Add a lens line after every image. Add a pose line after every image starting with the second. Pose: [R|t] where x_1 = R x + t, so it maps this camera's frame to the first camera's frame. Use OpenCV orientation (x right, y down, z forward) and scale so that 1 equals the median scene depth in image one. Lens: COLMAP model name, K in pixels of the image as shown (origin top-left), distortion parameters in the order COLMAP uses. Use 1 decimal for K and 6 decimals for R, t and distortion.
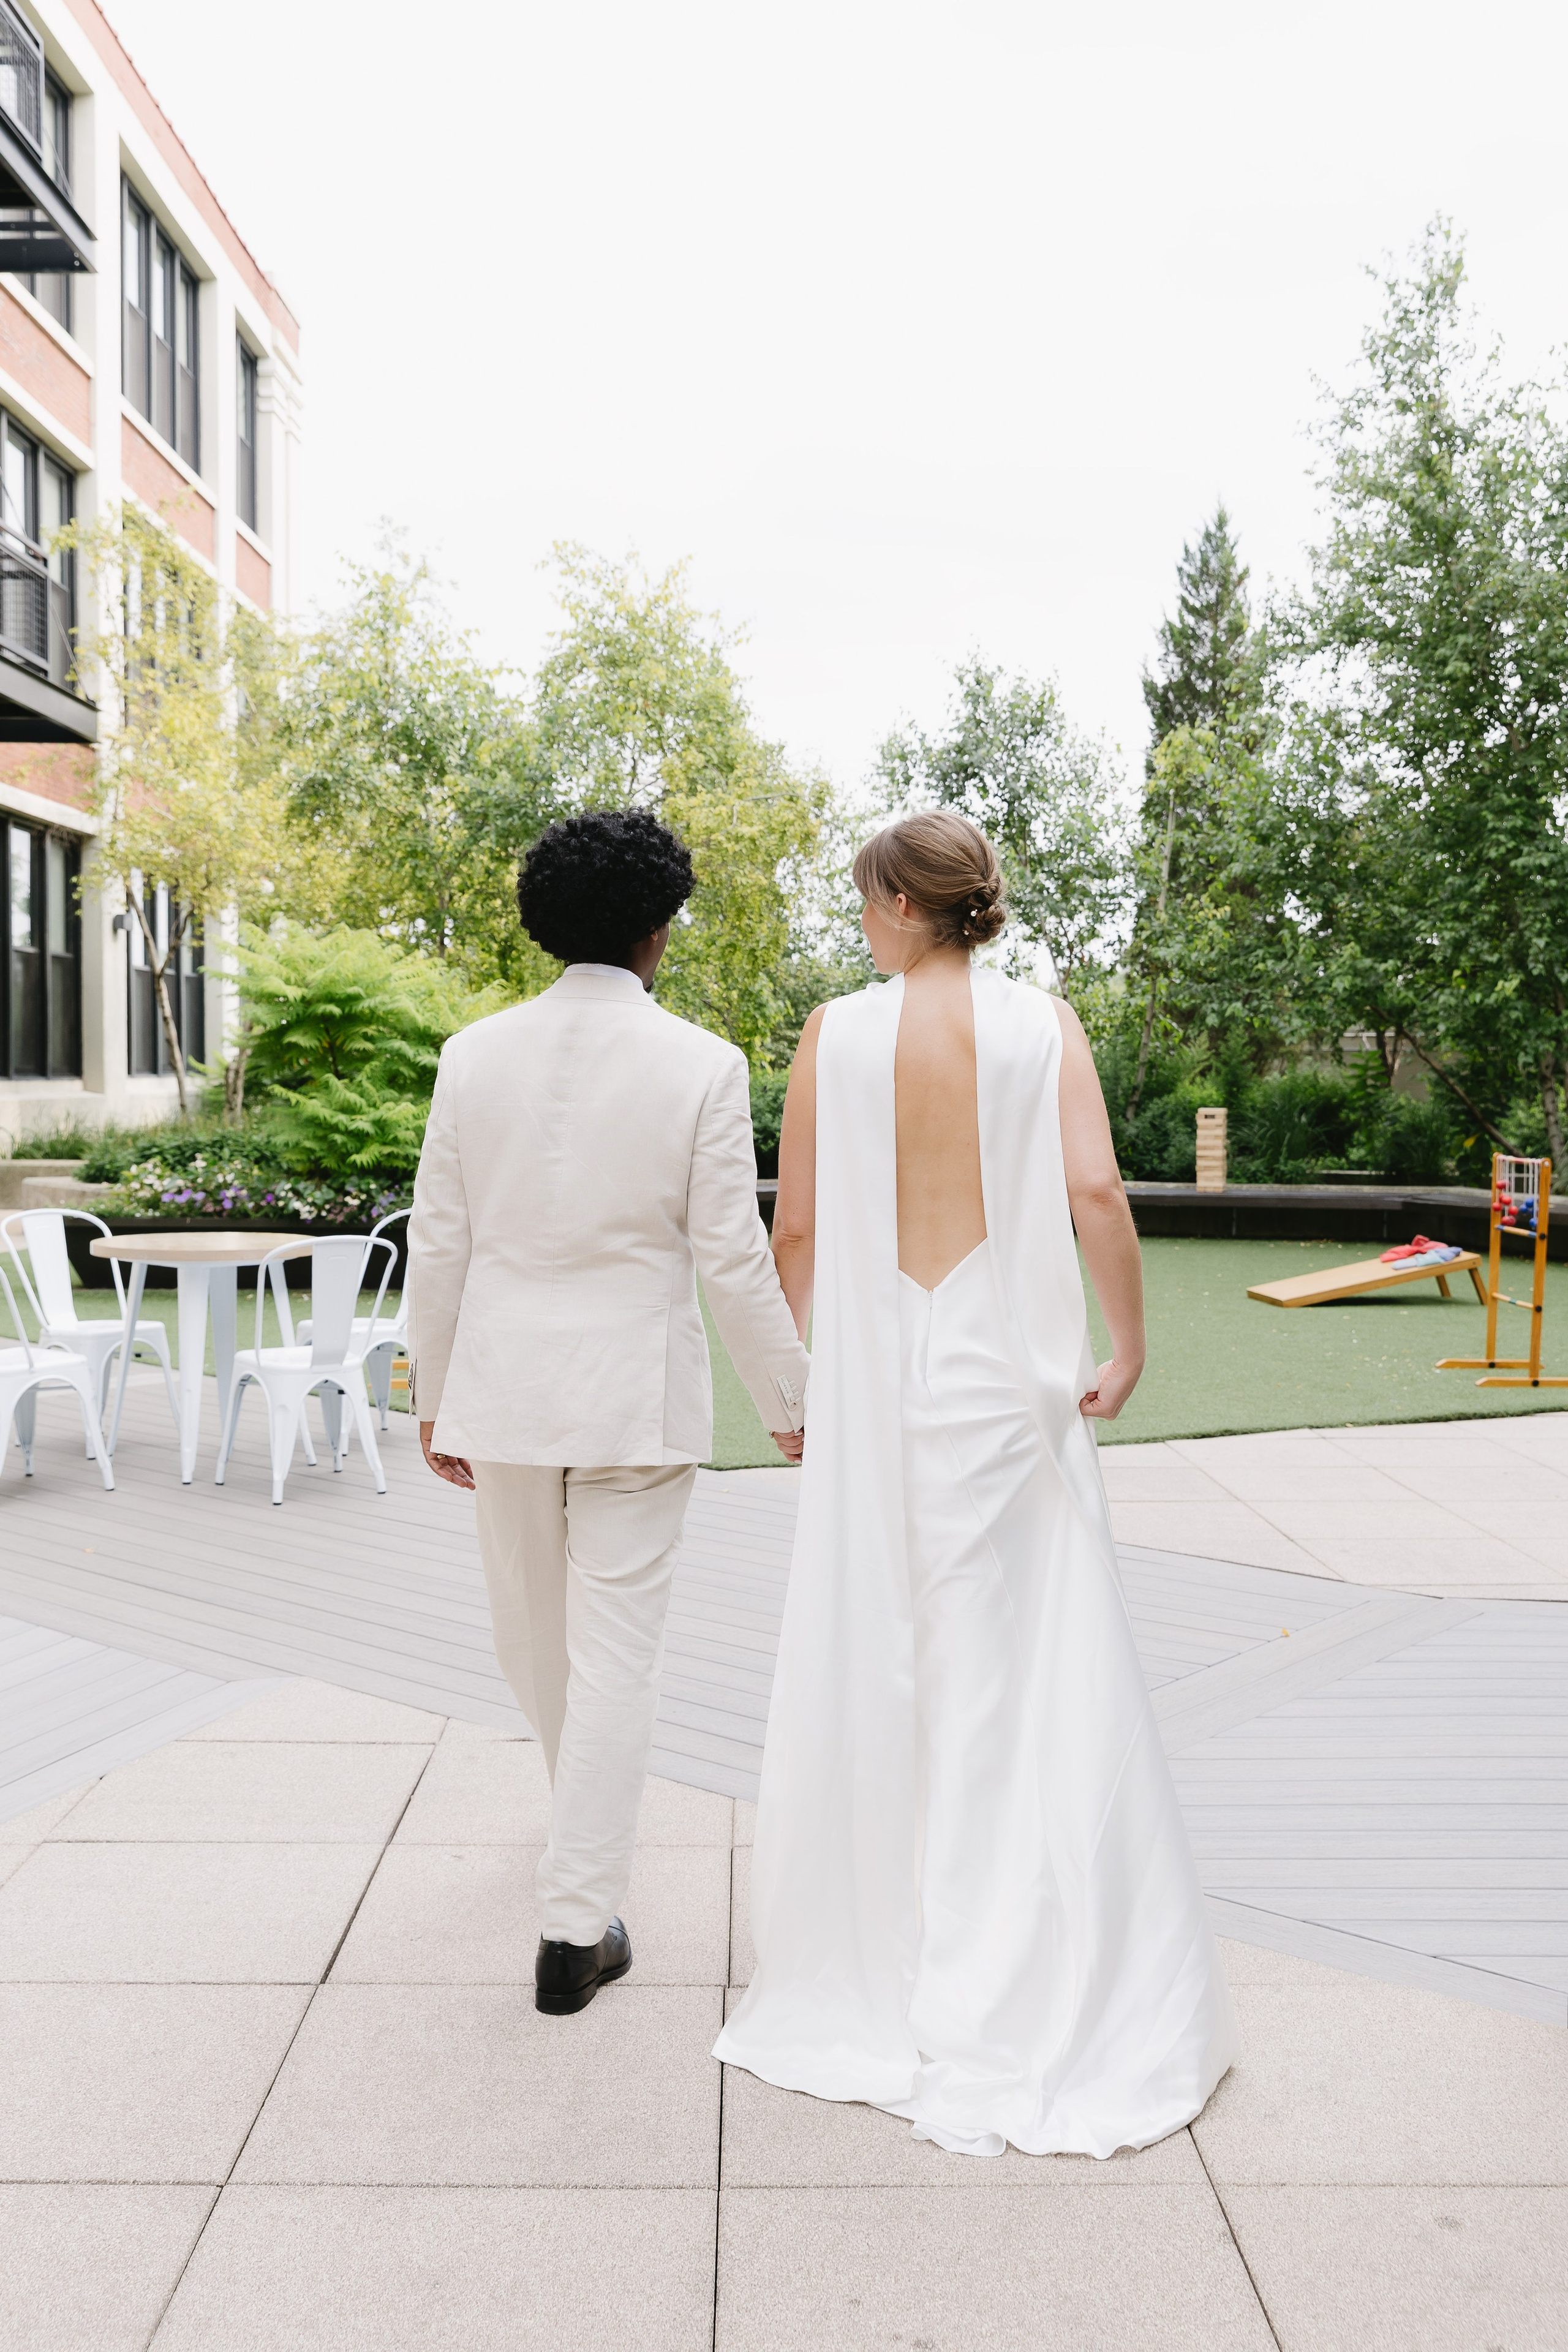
lens RADIAL K [[2431.6, 0, 776.9], [0, 2431.6, 1153.5], [0, 0, 1]] dist [0.037637, 0.000000]
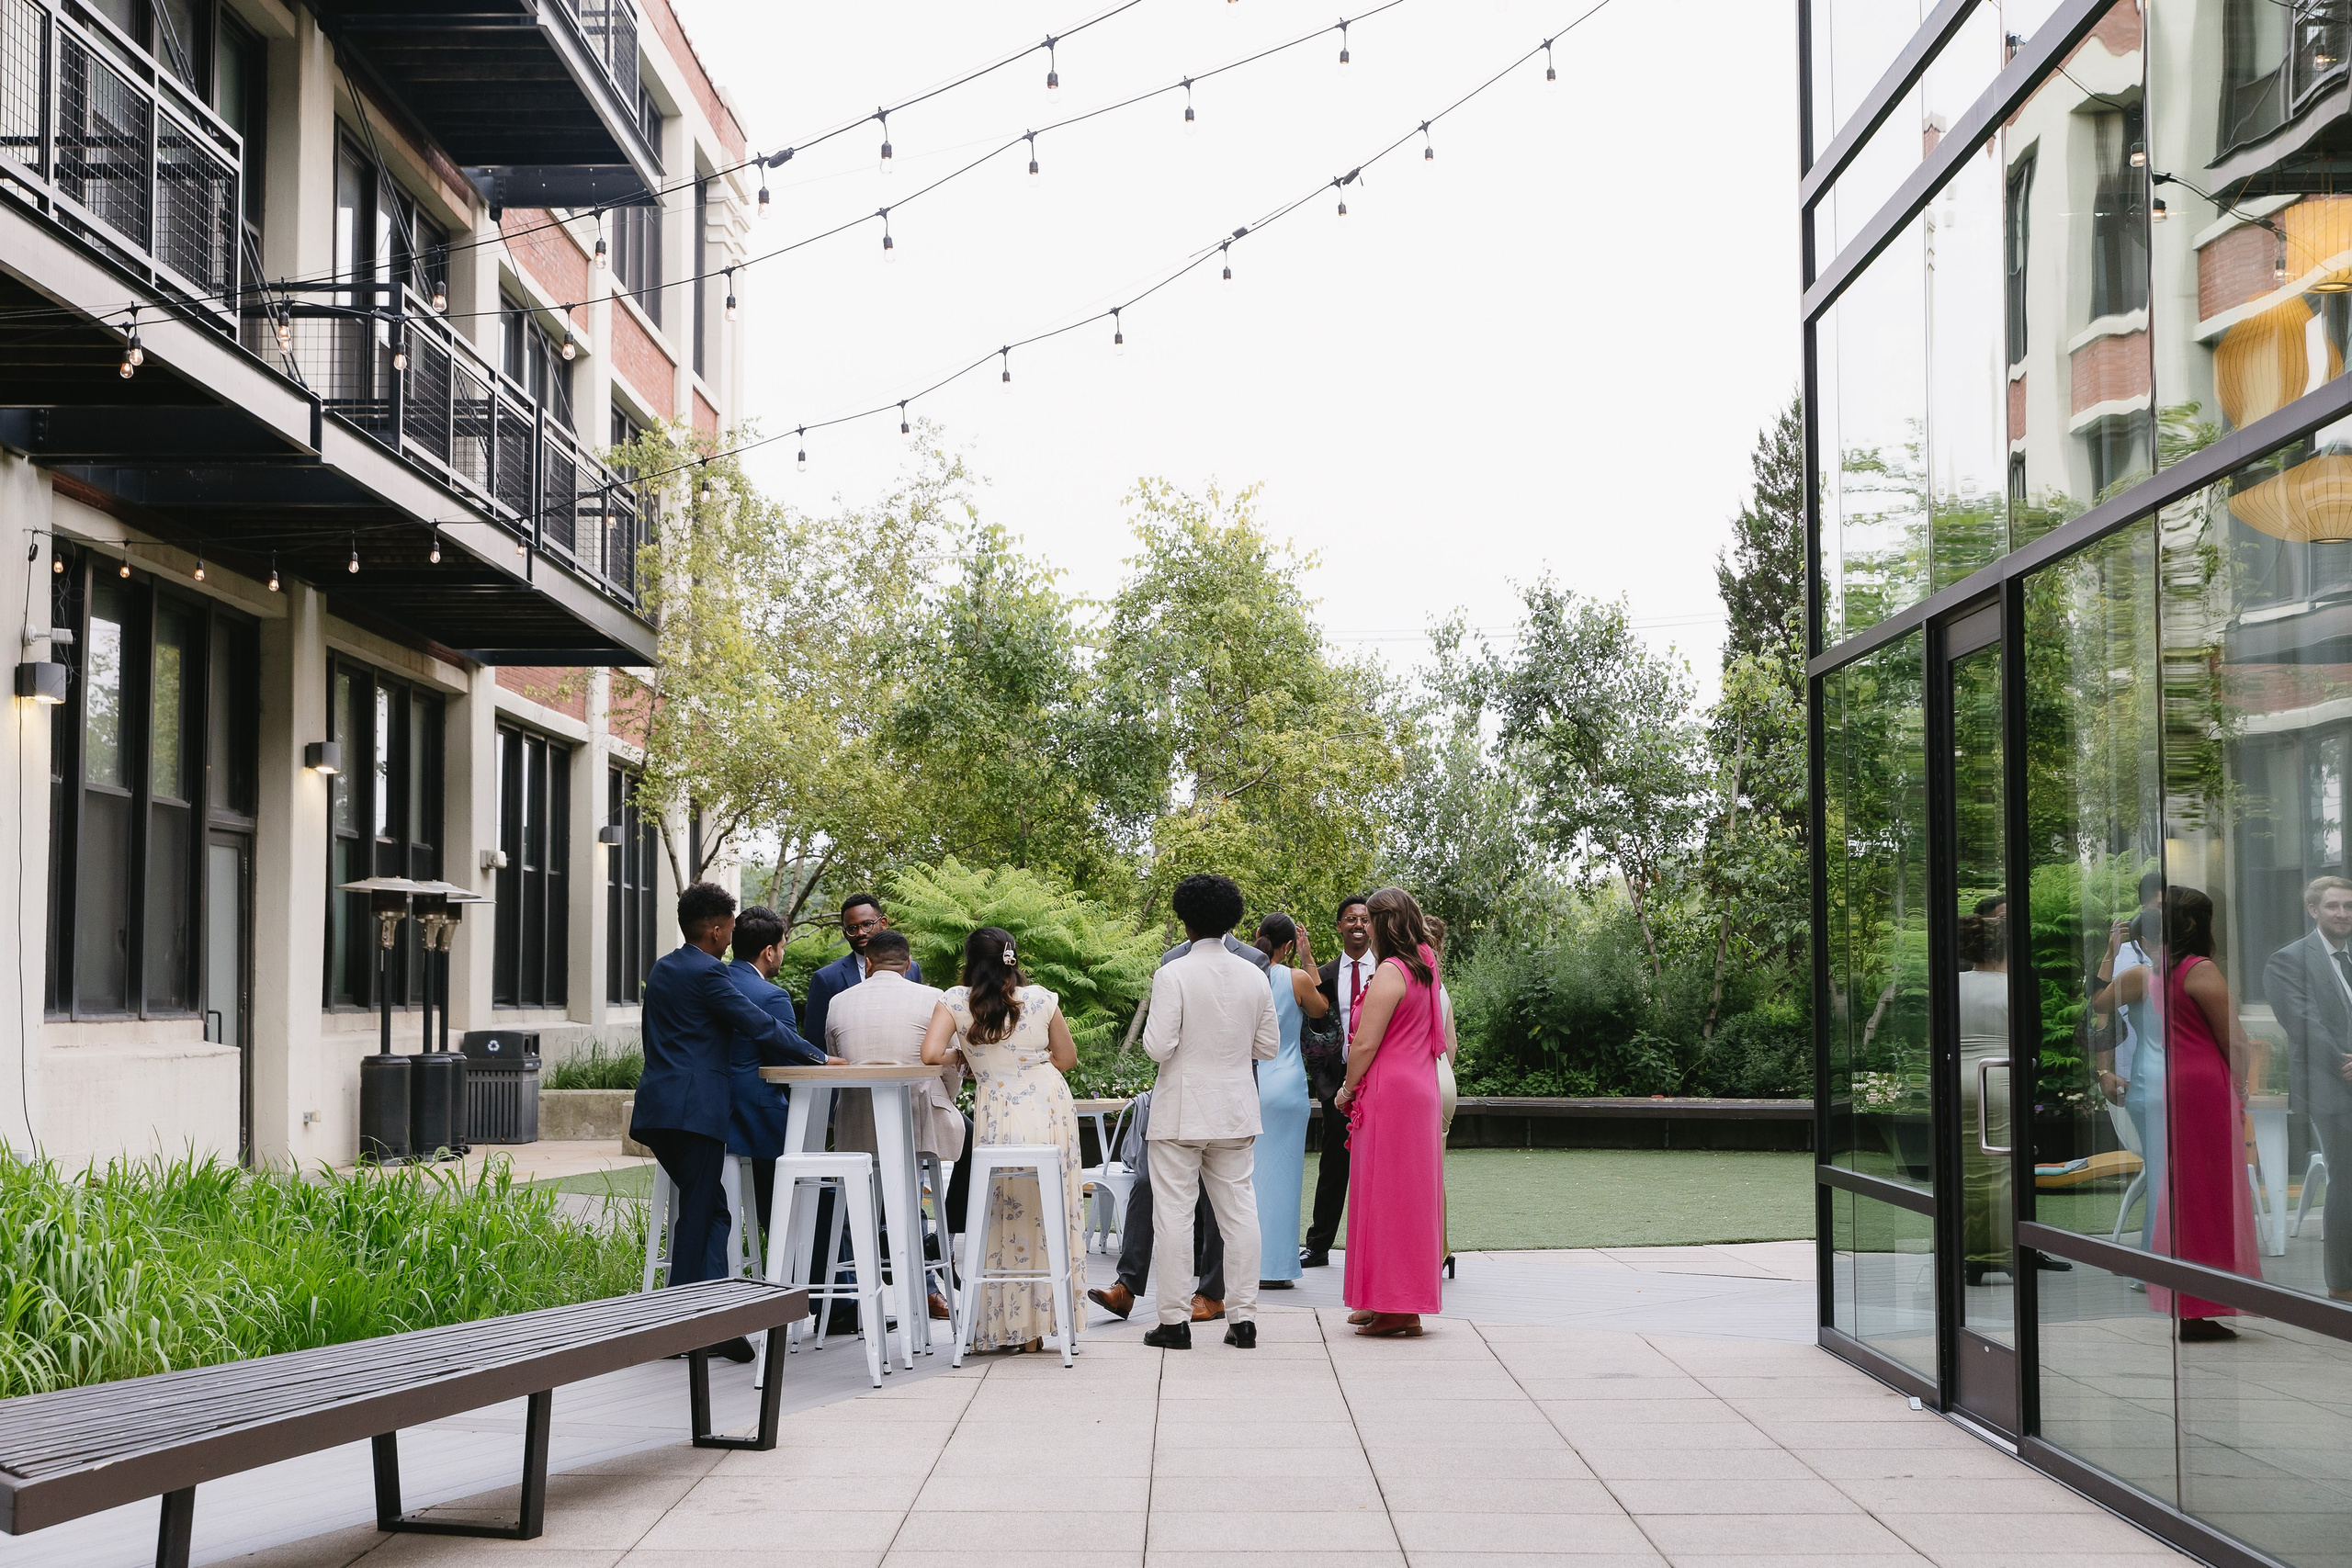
lens RADIAL K [[3392.9, 0, 1199.2], [0, 3392.9, 793.6], [0, 0, 1]] dist [0.029550, 0.000000]
pose [[0.999829, -0.008450, -0.016434, -0.039315], [0.006863, 0.995520, -0.094307, 0.016463], [0.017158, 0.094178, 0.995408, -0.398149]]
